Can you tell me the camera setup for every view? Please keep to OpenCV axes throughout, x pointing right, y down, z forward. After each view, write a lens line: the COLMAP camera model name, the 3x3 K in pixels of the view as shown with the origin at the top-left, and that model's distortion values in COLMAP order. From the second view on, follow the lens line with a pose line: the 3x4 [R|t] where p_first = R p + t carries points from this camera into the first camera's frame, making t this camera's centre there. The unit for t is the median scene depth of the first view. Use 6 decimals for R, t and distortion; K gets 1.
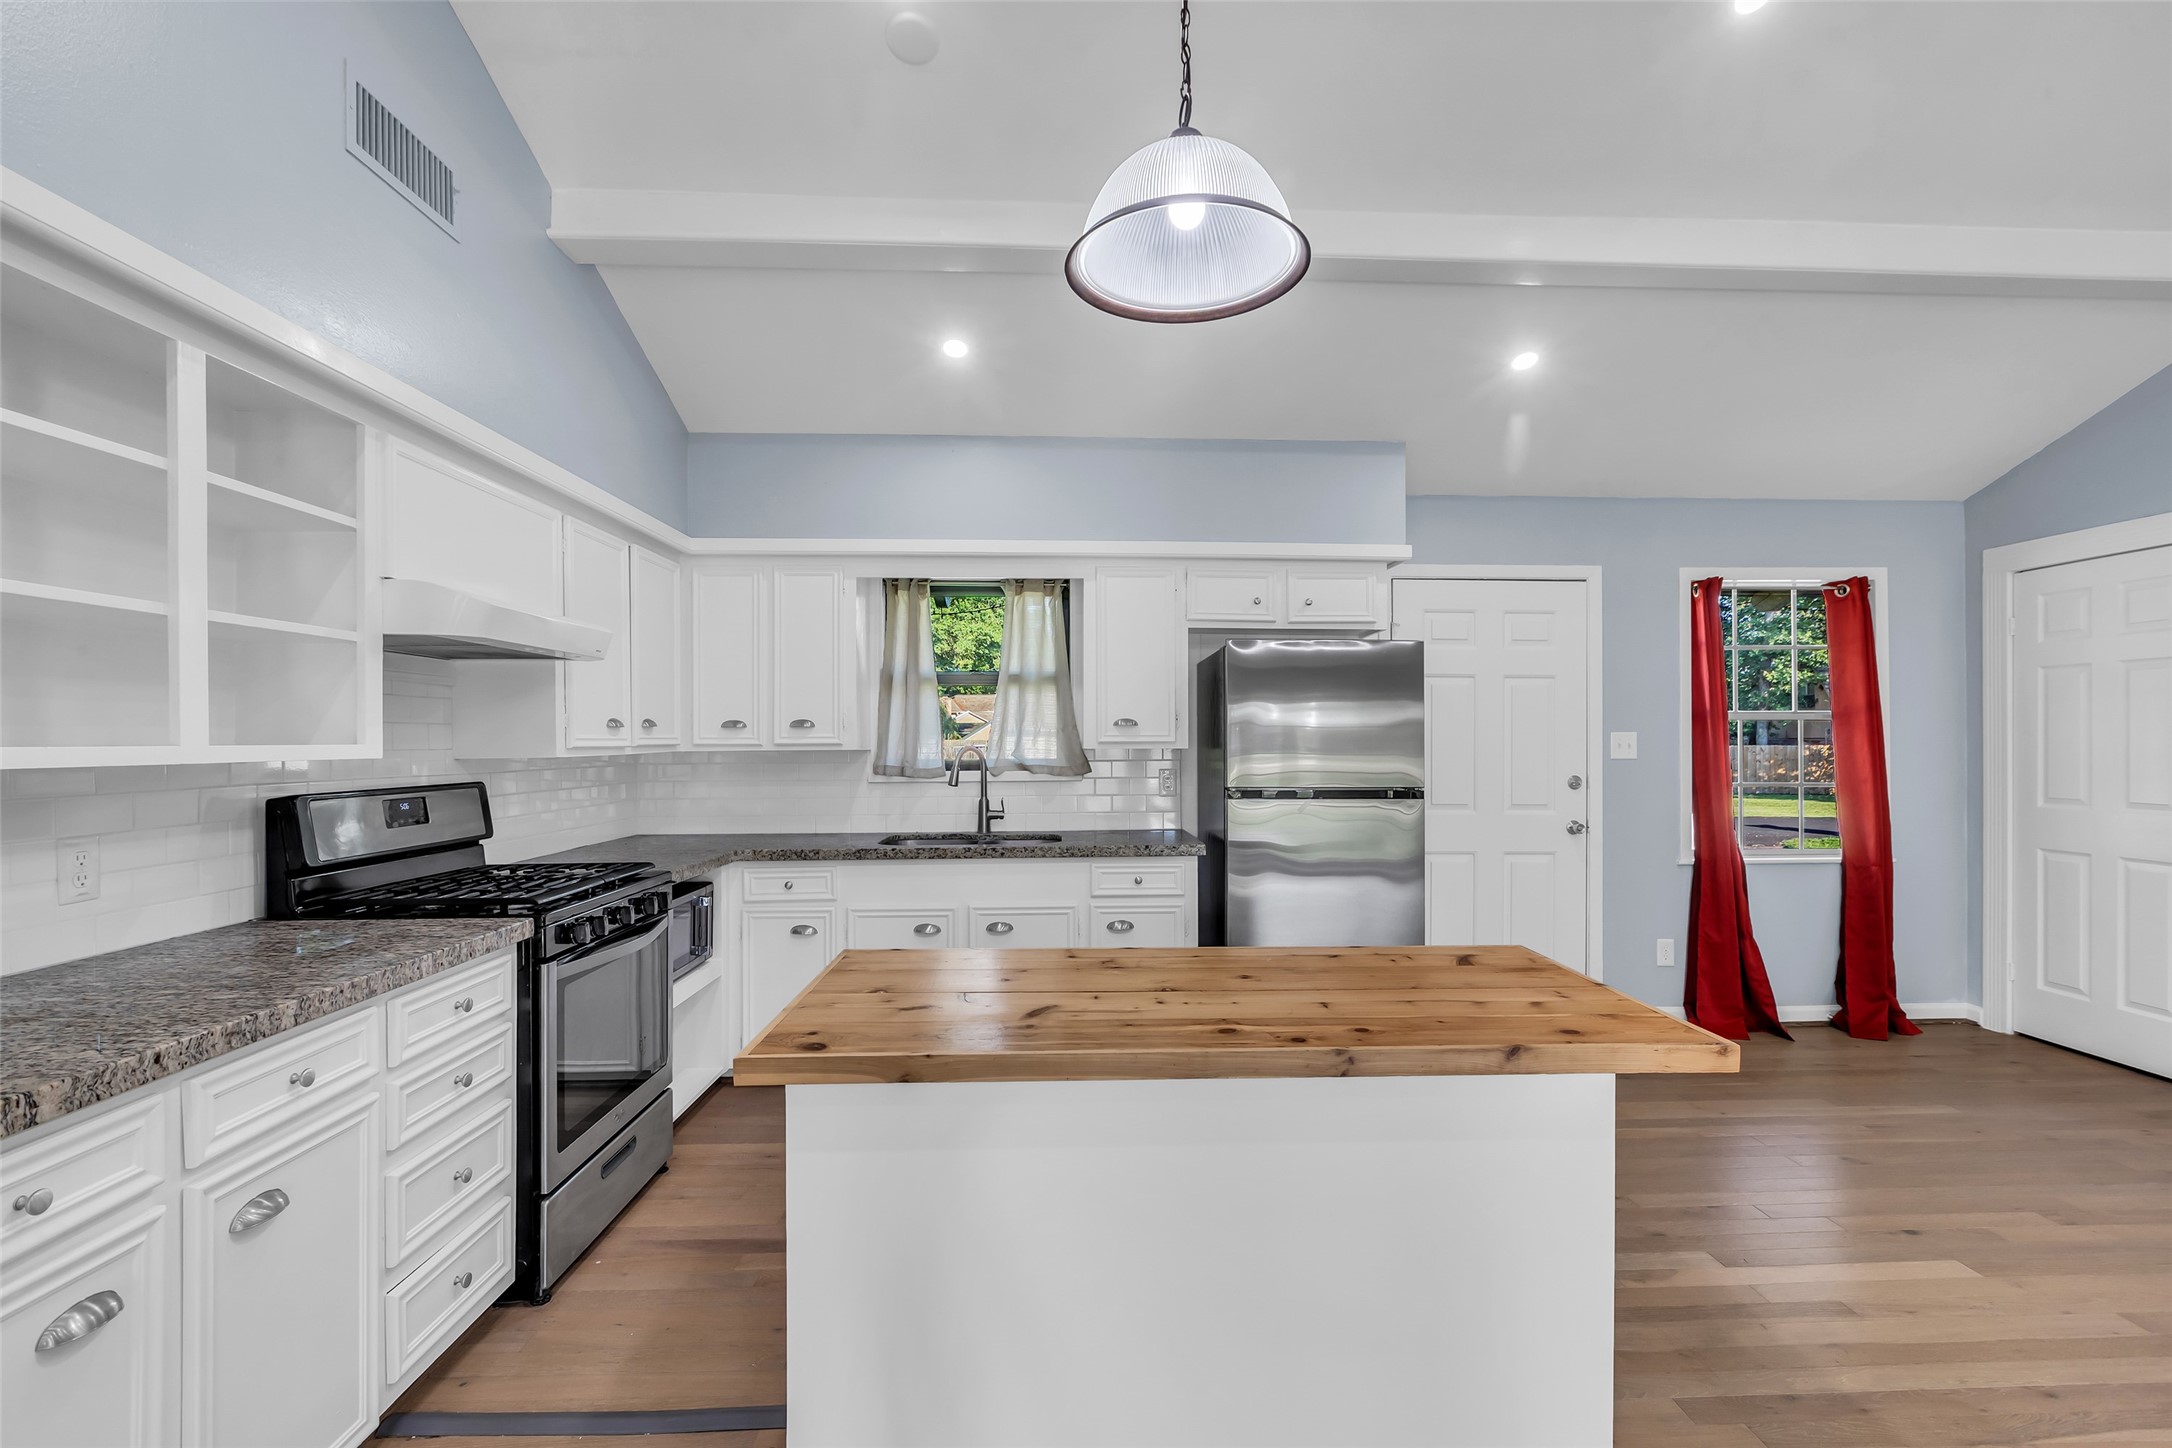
lens RADIAL K [[978.9, 0, 1100.1], [0, 978.9, 738.5], [0, 0, 1]] dist [-0.004746, -0.000039]
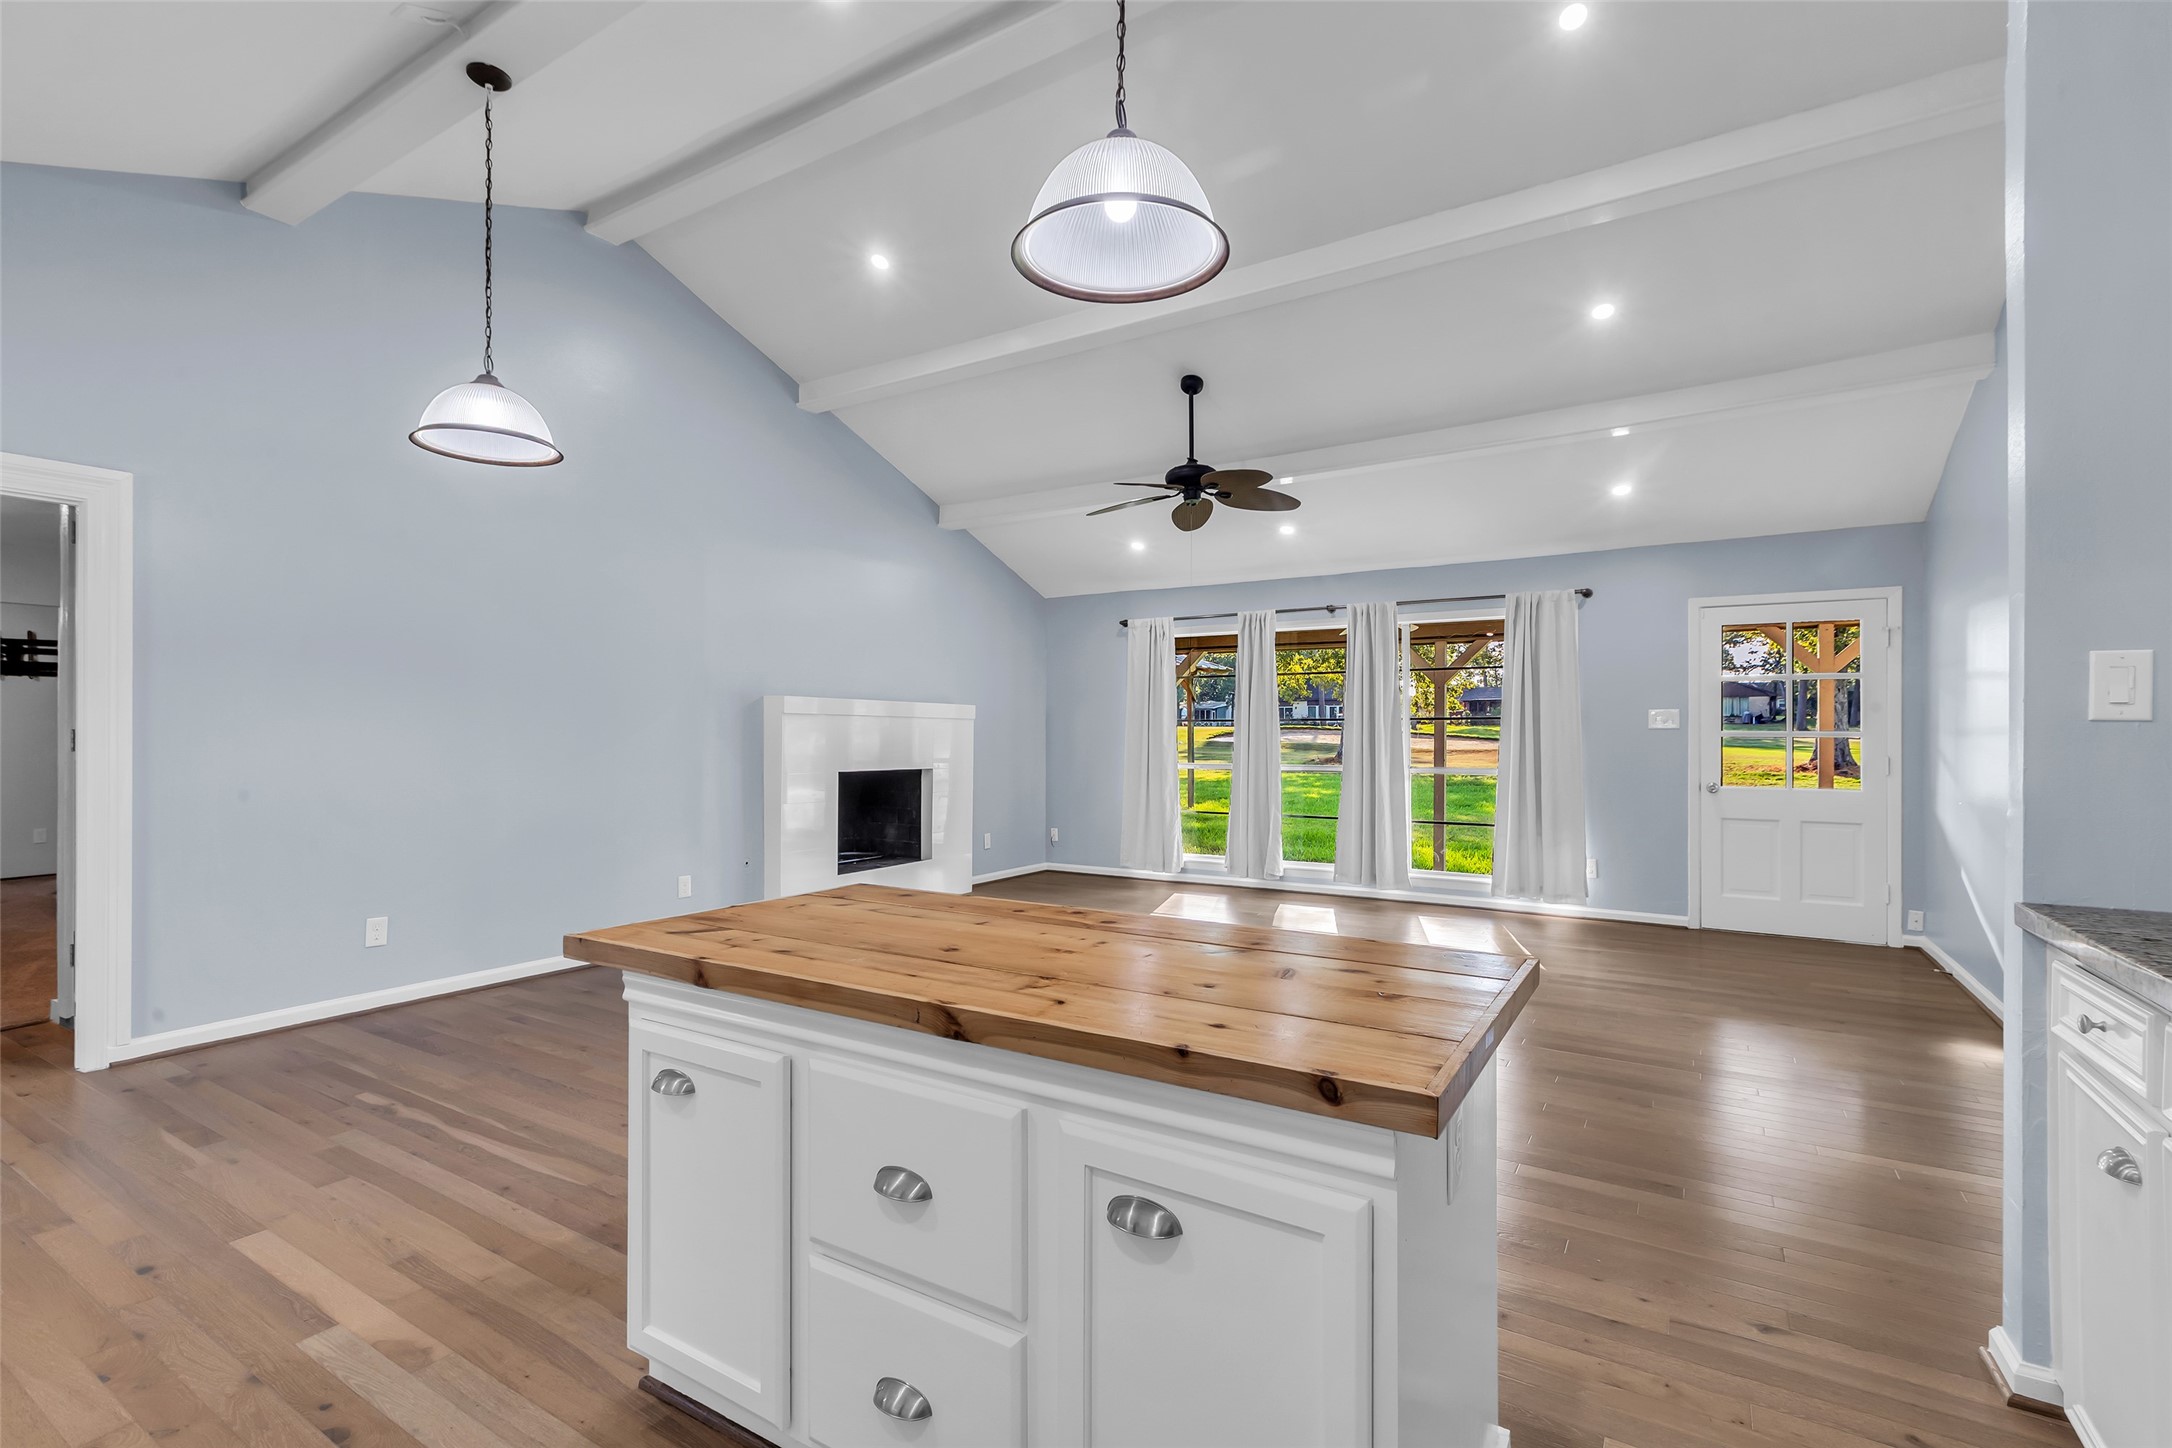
lens RADIAL K [[974.5, 0, 1097.9], [0, 974.5, 728.1], [0, 0, 1]] dist [0.003391, 0.000055]
pose [[-0.832351, 0.003393, 0.554239, -0.265526], [0.000370, 0.999984, -0.005566, 0.033346], [-0.554249, -0.004428, -0.832339, 1.012356]]
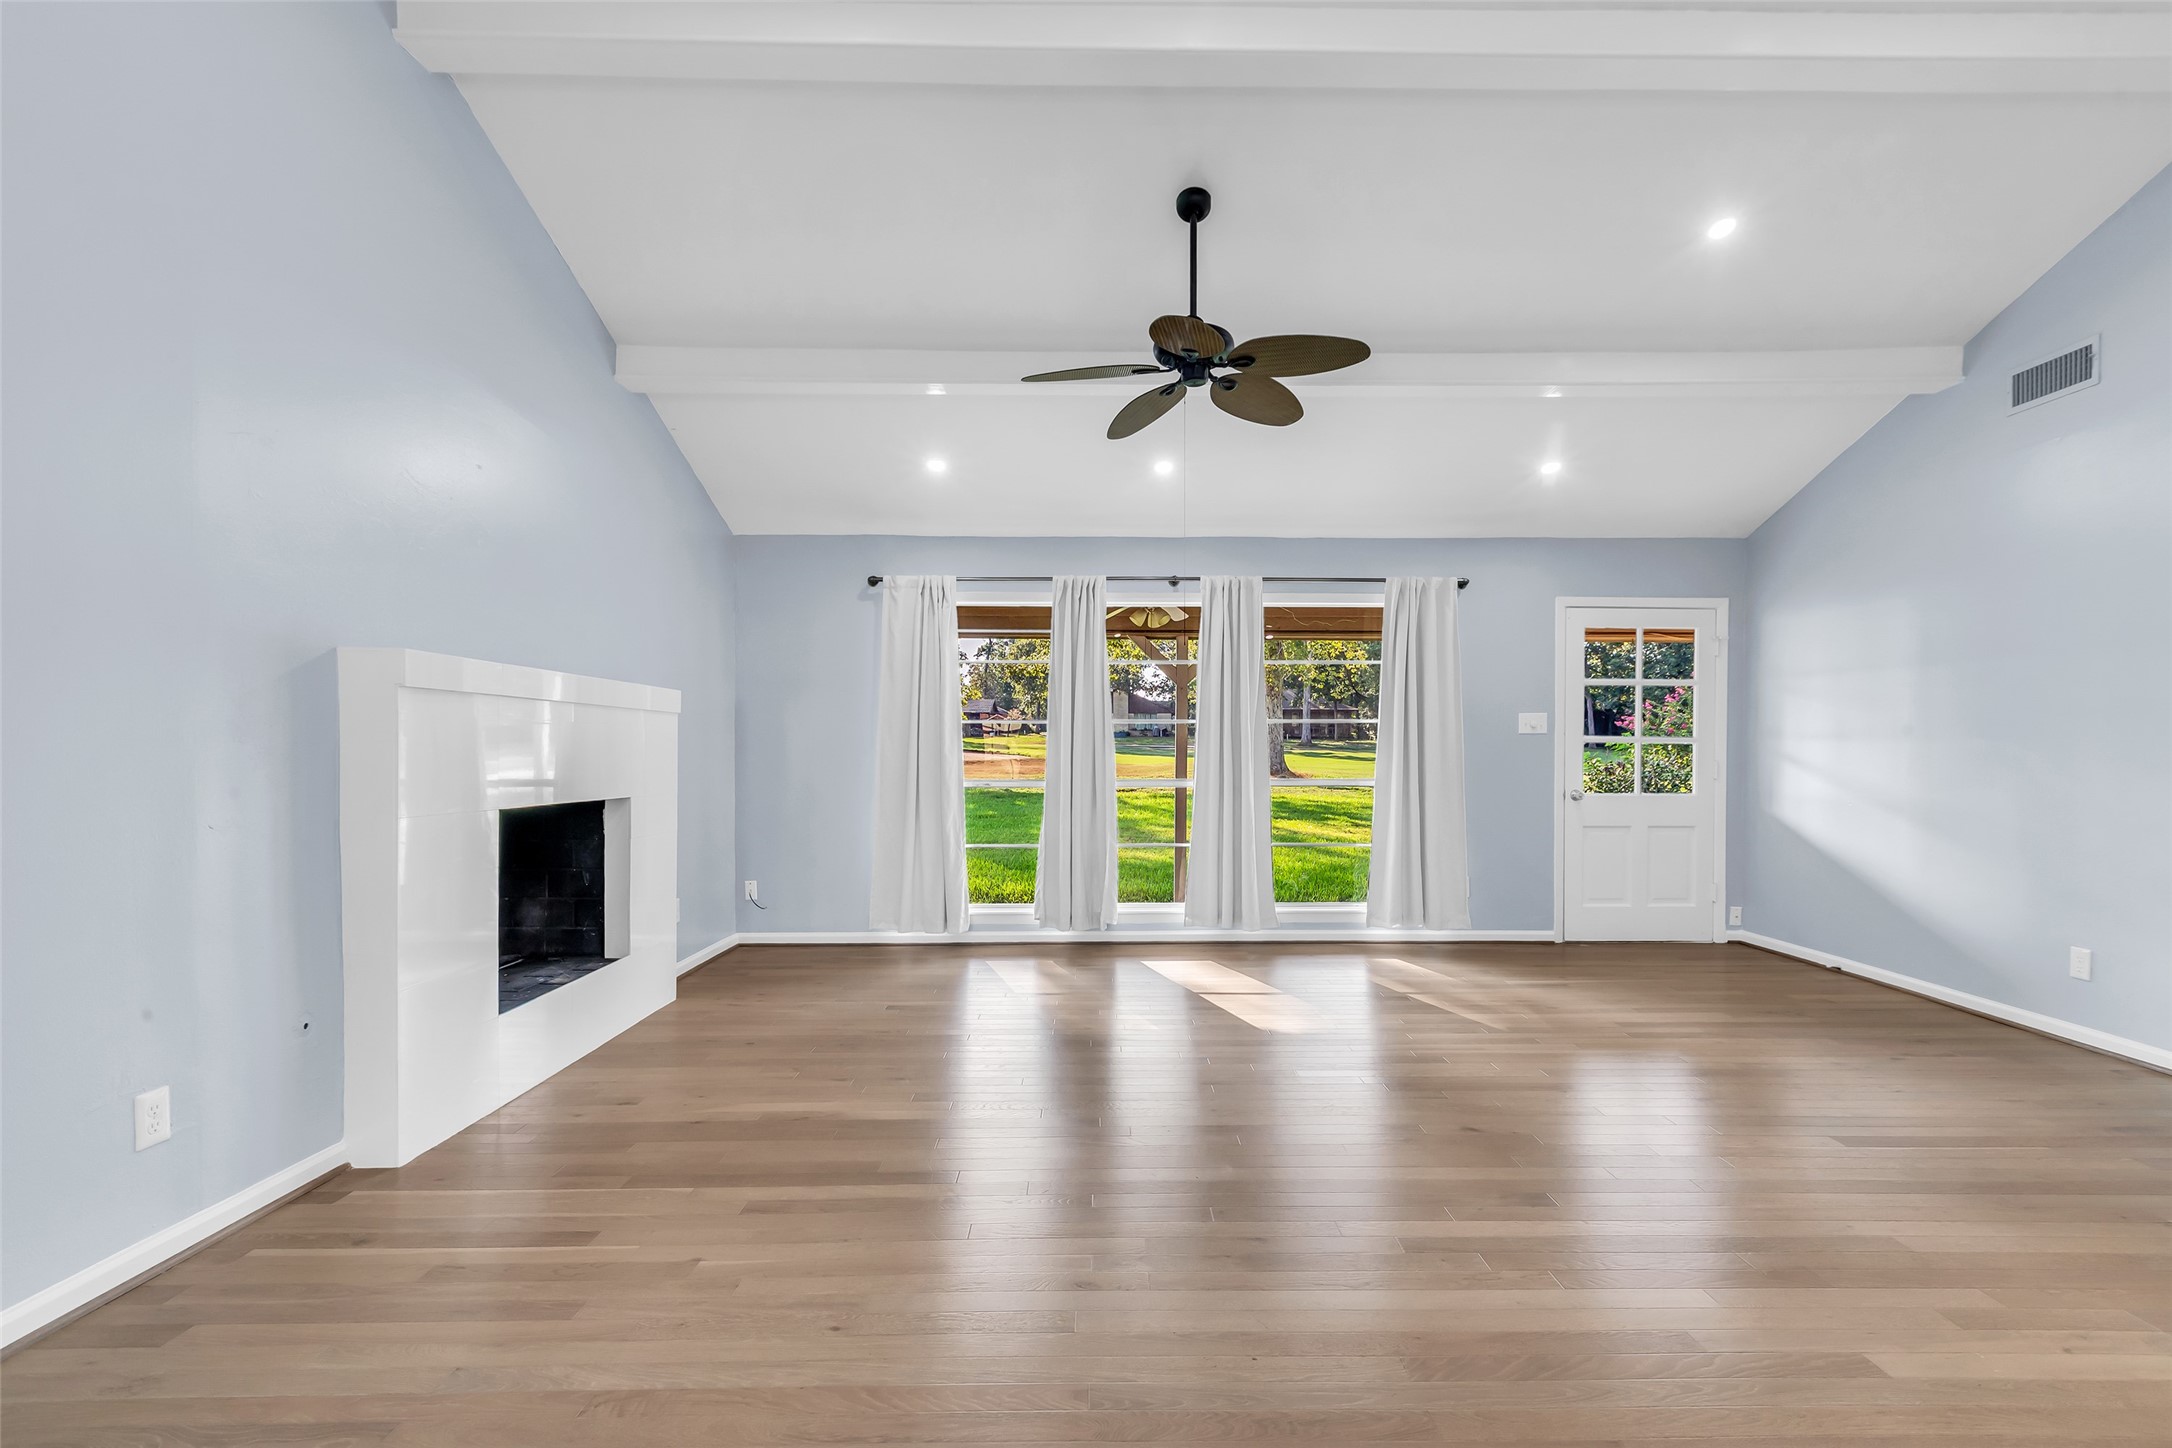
lens RADIAL K [[995.4, 0, 1105.0], [0, 995.4, 755.3], [0, 0, 1]] dist [0.005184, -0.000729]
pose [[-0.999753, -0.000553, 0.022229, 0.633310], [-0.000315, 0.999943, 0.010706, 0.044538], [-0.022233, 0.010696, -0.999696, 0.656253]]
